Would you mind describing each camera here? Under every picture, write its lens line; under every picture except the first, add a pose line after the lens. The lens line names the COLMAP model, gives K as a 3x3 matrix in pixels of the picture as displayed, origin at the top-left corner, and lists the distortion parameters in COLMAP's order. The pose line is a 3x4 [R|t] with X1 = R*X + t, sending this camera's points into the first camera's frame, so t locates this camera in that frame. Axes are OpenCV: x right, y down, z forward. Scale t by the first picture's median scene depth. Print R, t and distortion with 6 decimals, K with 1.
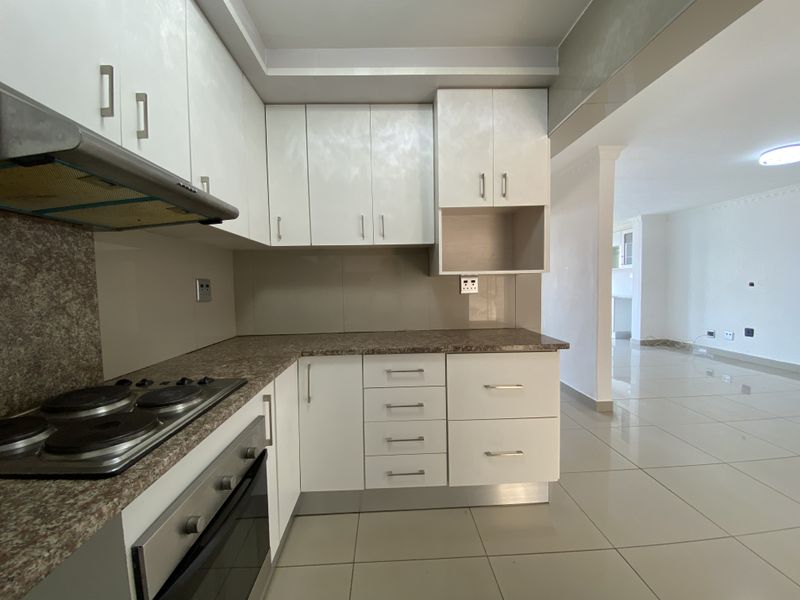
lens RADIAL K [[323.4, 0, 400.0], [0, 323.4, 300.0], [0, 0, 1]] dist [0.014633, -0.016835]
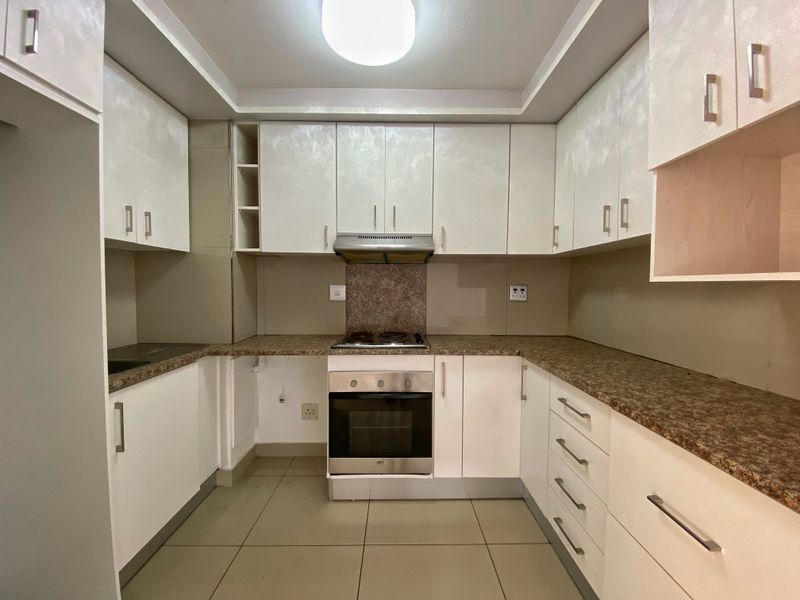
lens RADIAL K [[323.4, 0, 400.0], [0, 323.4, 300.0], [0, 0, 1]] dist [0.014633, -0.016835]
pose [[-0.026268, 0.058721, -0.997929, 1.277626], [-0.054021, 0.996731, 0.060072, -0.096537], [0.998194, 0.055487, -0.023010, 0.958379]]
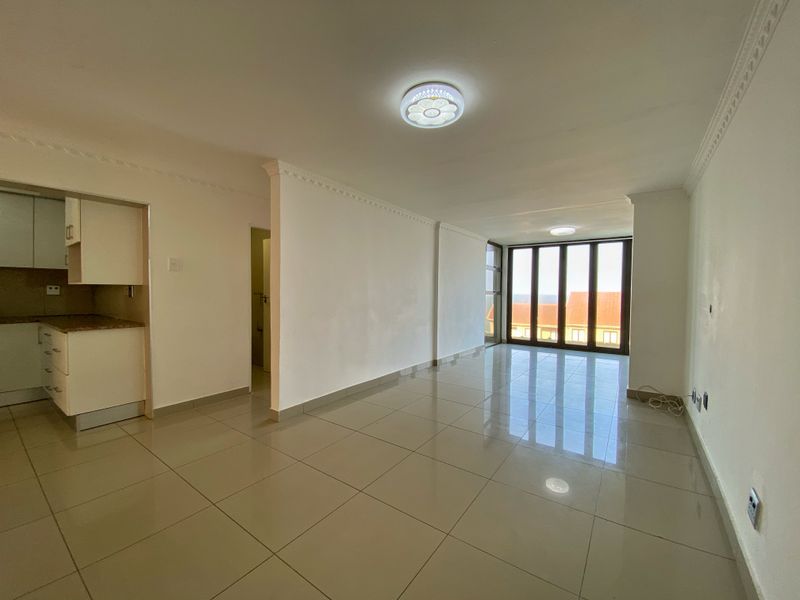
lens RADIAL K [[323.4, 0, 400.0], [0, 323.4, 300.0], [0, 0, 1]] dist [0.014633, -0.016835]
pose [[0.782142, 0.041312, -0.621729, 4.541678], [-0.053655, 0.998559, -0.001148, -0.152034], [0.620785, 0.034257, 0.783232, 1.304767]]
